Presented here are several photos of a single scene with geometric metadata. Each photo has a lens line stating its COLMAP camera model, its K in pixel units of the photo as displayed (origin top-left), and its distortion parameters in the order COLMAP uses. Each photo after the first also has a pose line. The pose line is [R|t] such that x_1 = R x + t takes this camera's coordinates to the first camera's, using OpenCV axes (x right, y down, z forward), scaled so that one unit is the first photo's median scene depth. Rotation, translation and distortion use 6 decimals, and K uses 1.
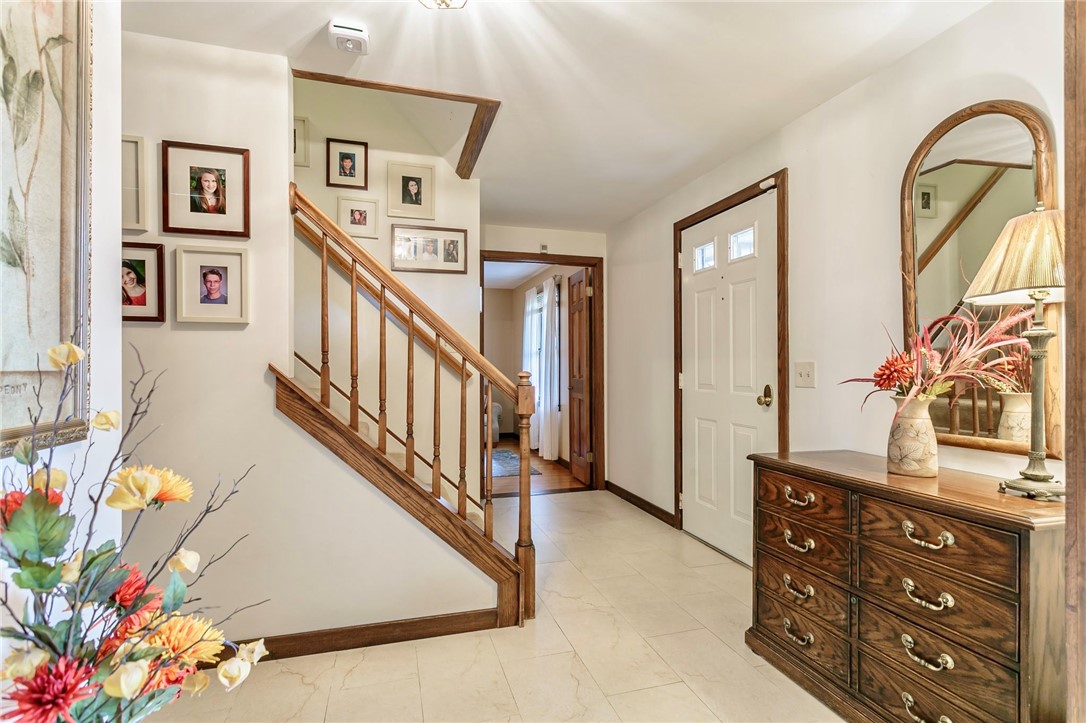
lens RADIAL K [[521.7, 0, 541.7], [0, 521.7, 362.9], [0, 0, 1]] dist [0.004822, 0.001549]
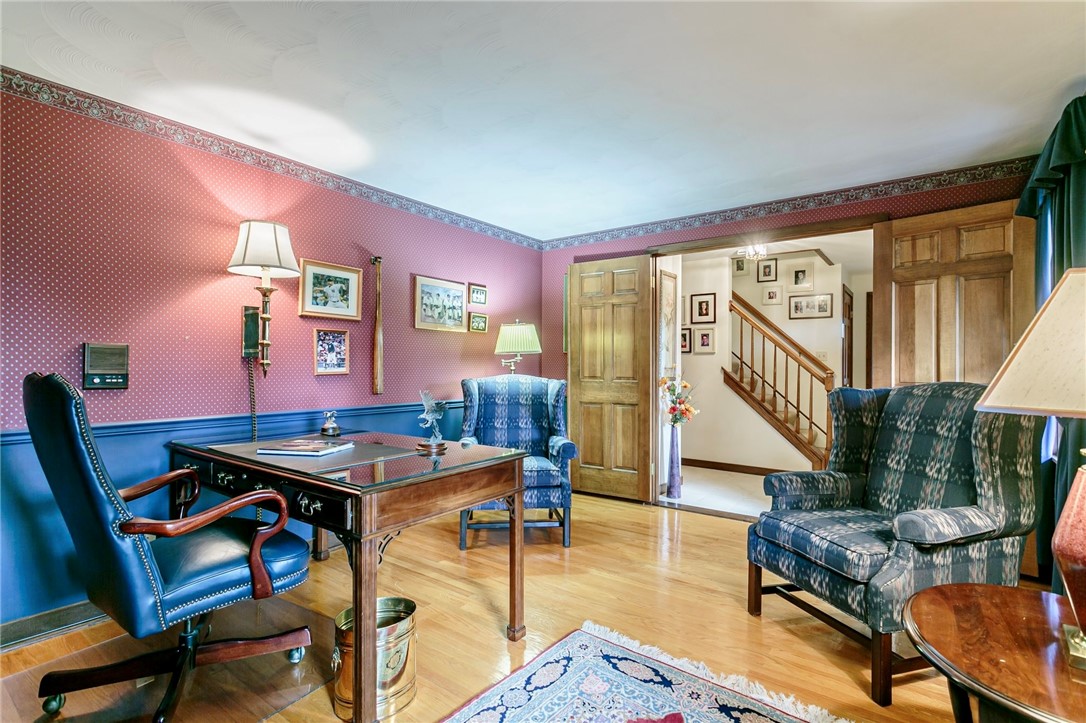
lens RADIAL K [[521.7, 0, 541.7], [0, 521.7, 362.9], [0, 0, 1]] dist [0.004822, 0.001549]
pose [[0.598620, 0.001293, -0.801032, 1.193987], [-0.001552, 0.999999, 0.000454, -0.017857], [0.801031, 0.000971, 0.598621, -1.521310]]
